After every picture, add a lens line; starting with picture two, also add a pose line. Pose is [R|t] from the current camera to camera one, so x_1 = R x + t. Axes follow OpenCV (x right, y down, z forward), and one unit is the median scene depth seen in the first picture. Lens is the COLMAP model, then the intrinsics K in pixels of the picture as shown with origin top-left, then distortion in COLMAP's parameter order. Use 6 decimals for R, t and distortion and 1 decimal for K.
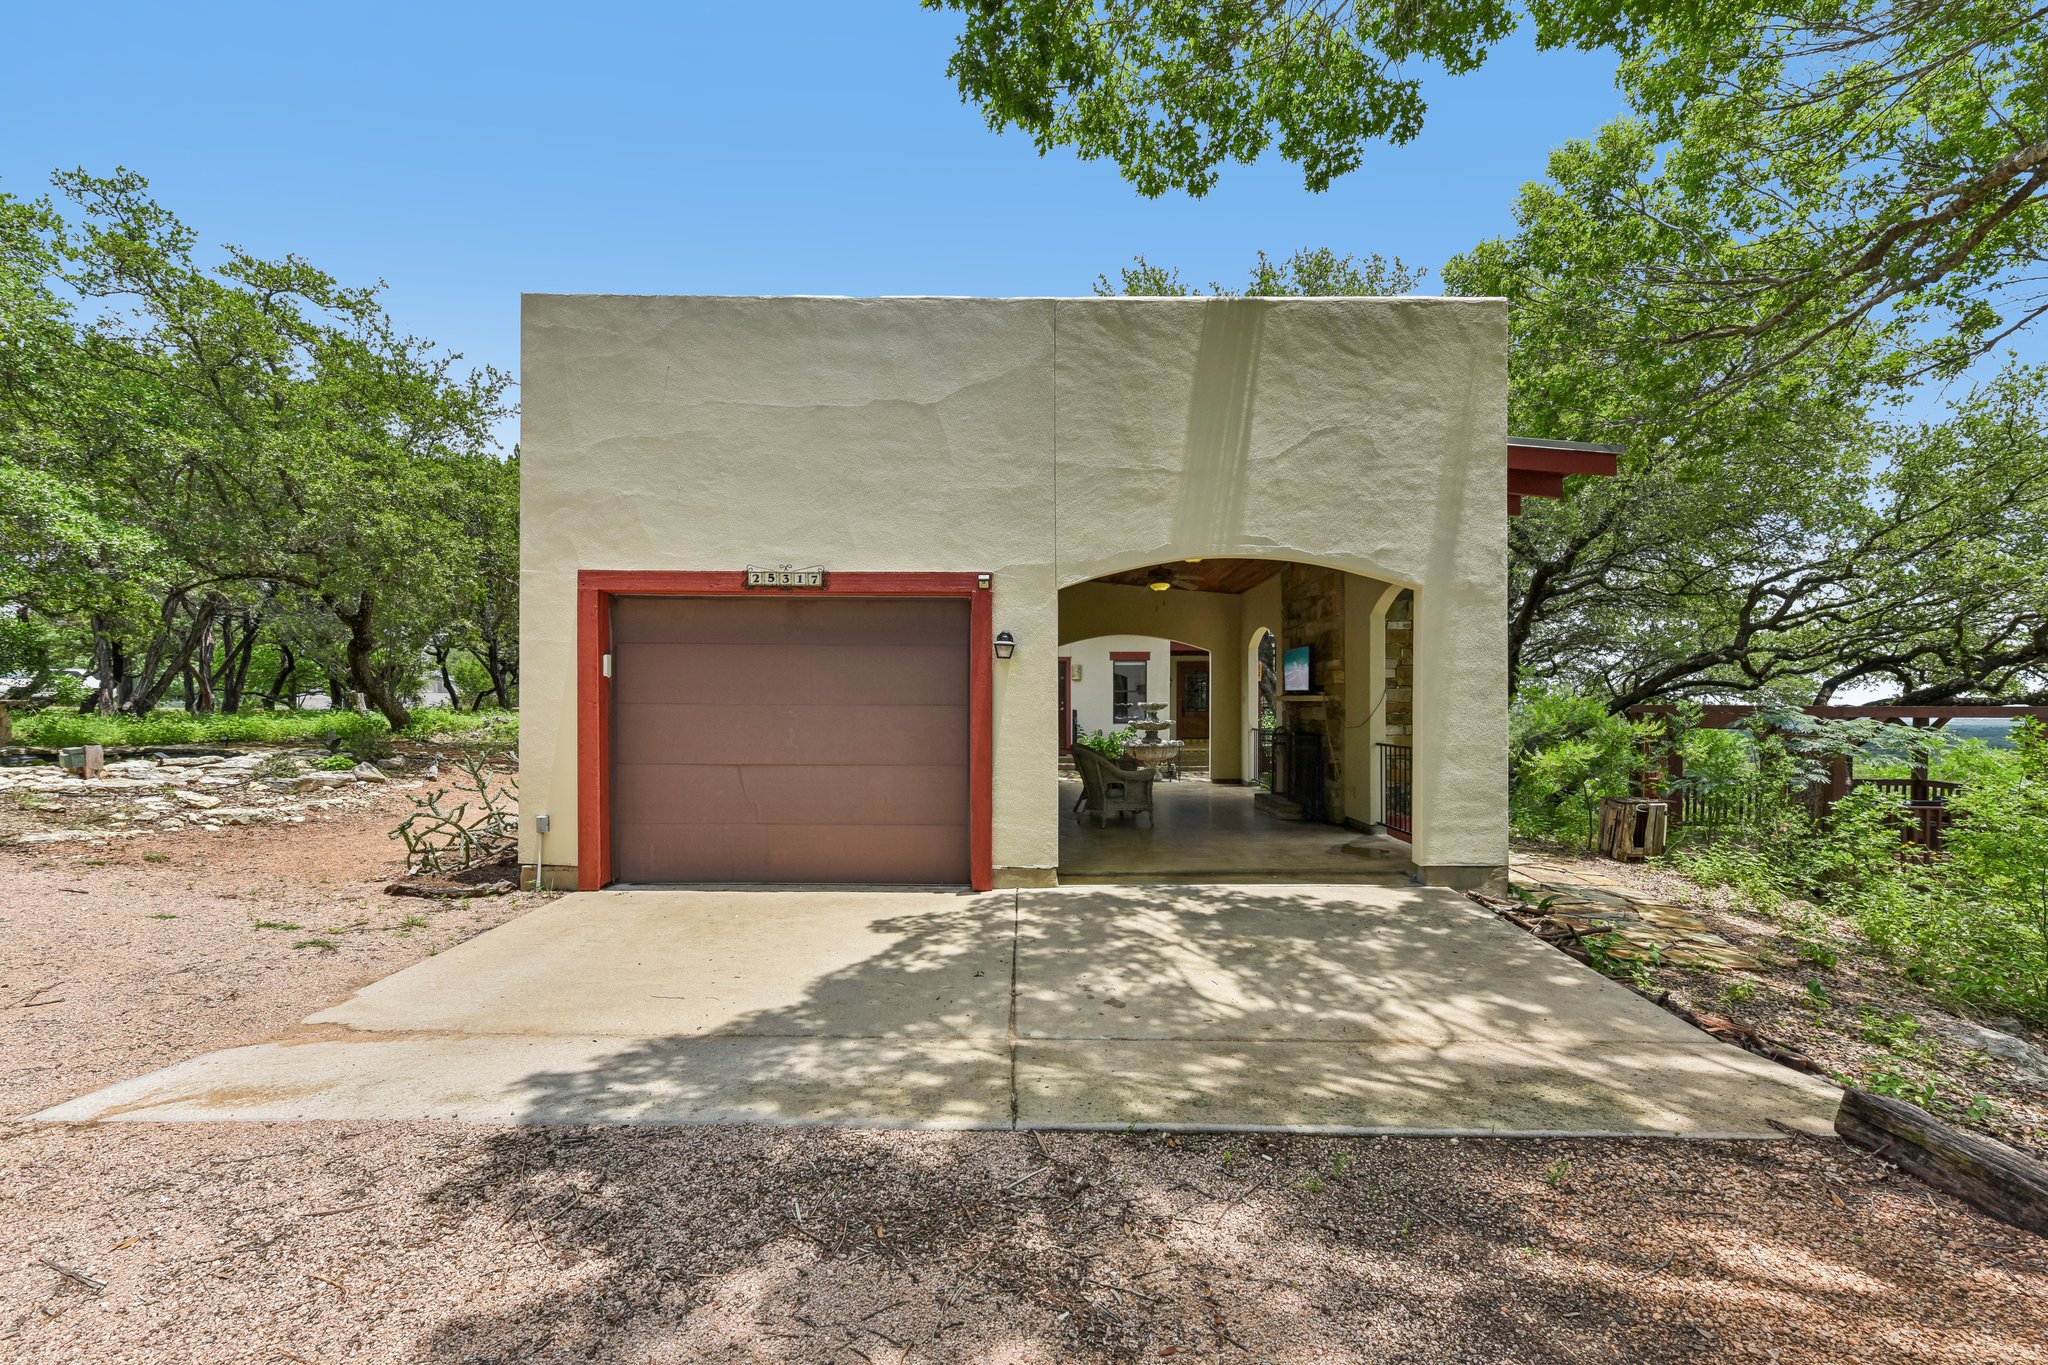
lens RADIAL K [[809.6, 0, 1036.9], [0, 809.6, 704.6], [0, 0, 1]] dist [0.001916, -0.000211]
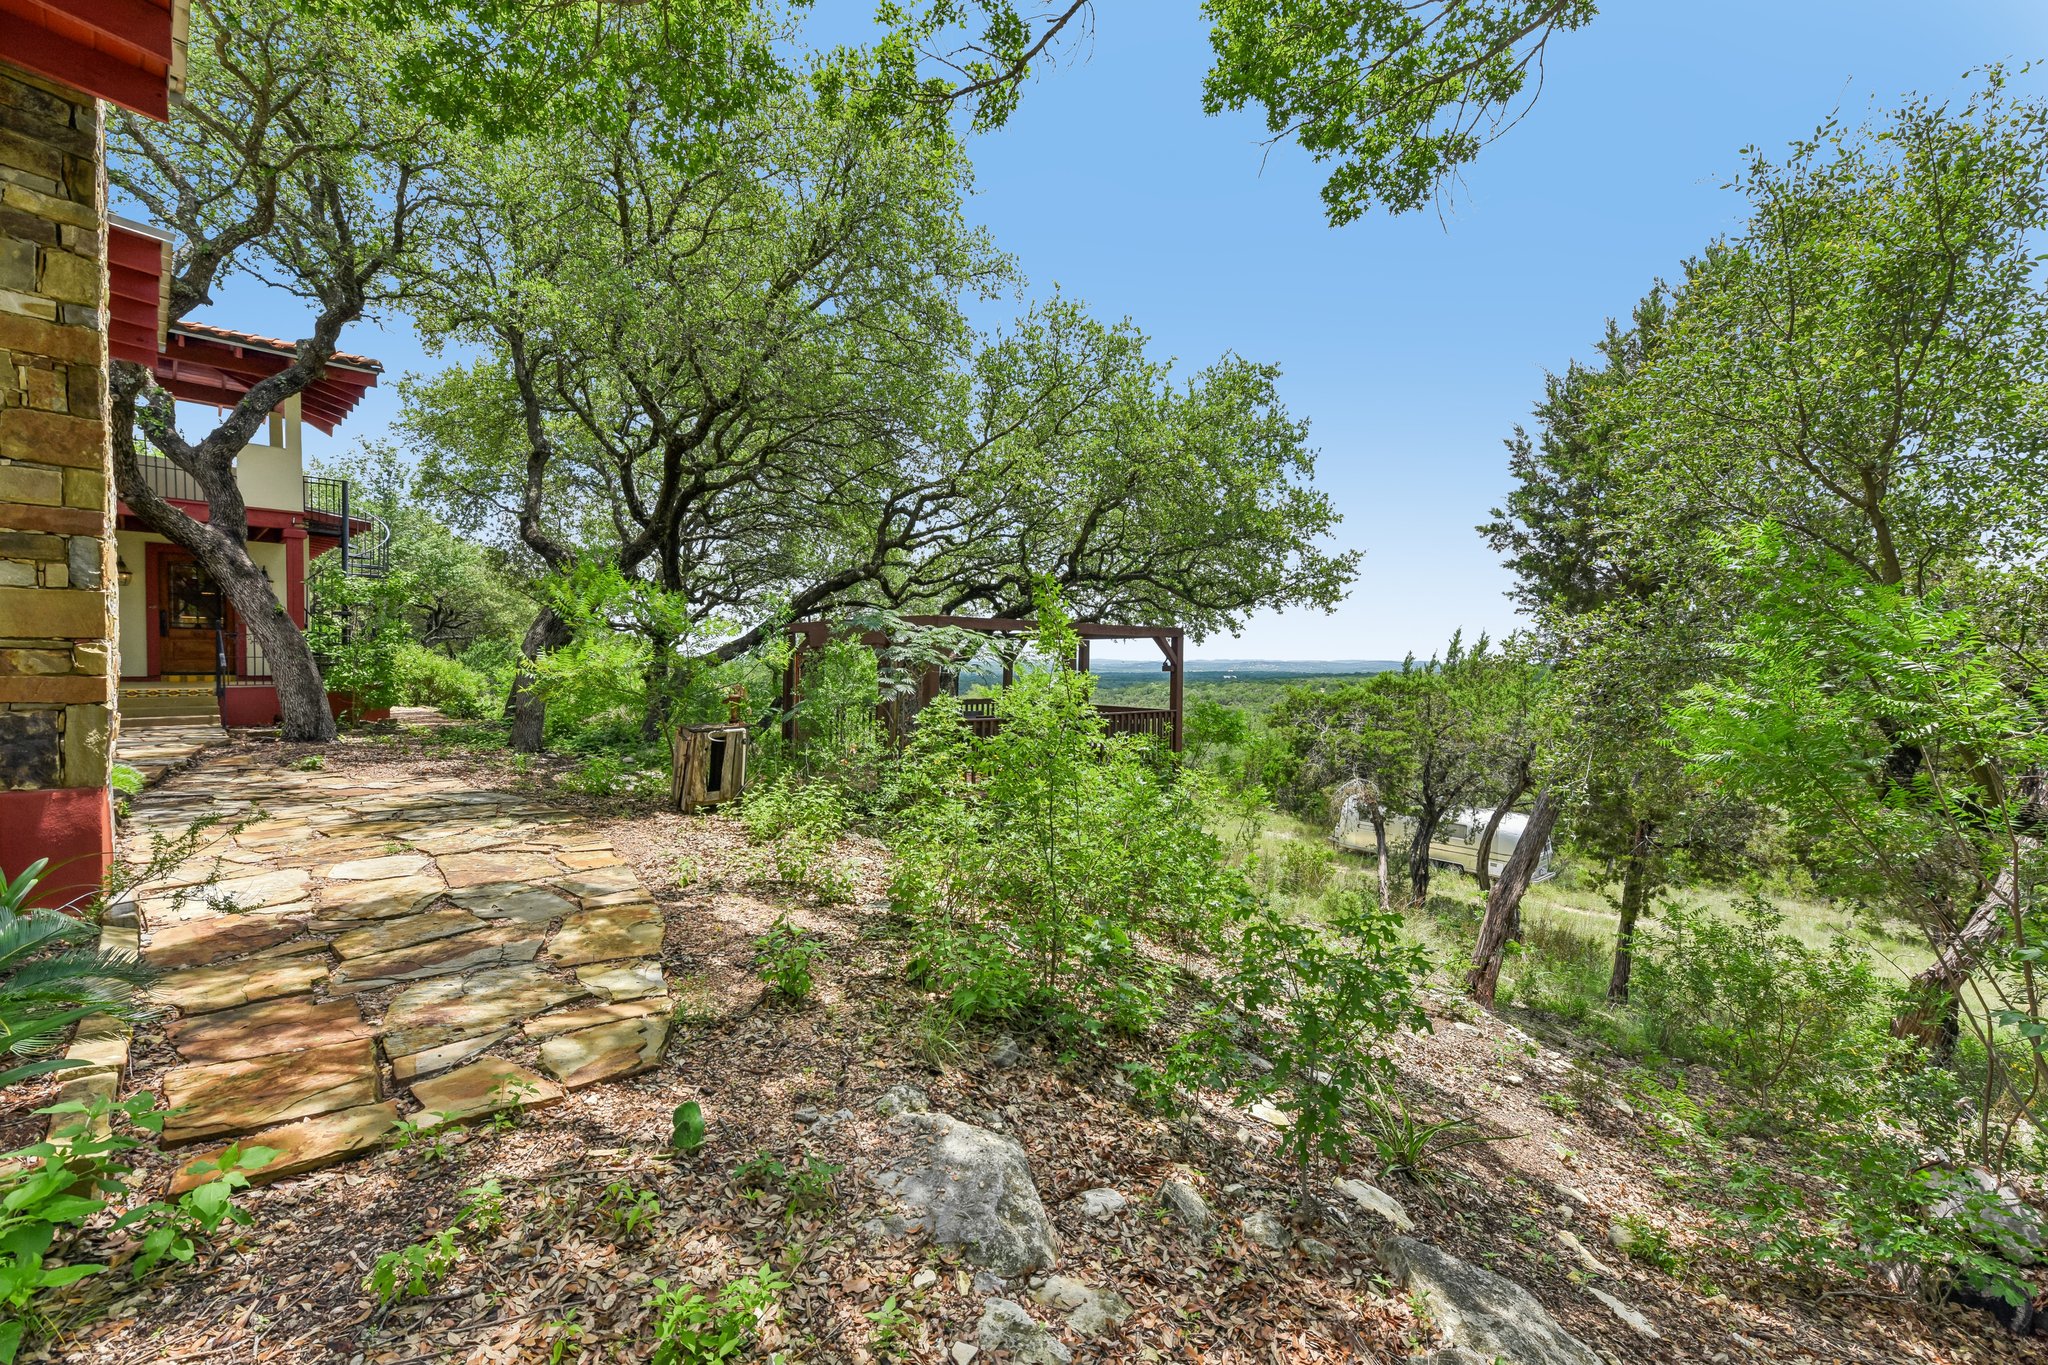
lens RADIAL K [[809.6, 0, 1036.9], [0, 809.6, 704.6], [0, 0, 1]] dist [0.001916, -0.000211]
pose [[0.669812, -0.038332, 0.741541, 0.373277], [-0.008419, 0.998210, 0.059204, 0.049578], [-0.742483, -0.045898, 0.668291, 0.283659]]
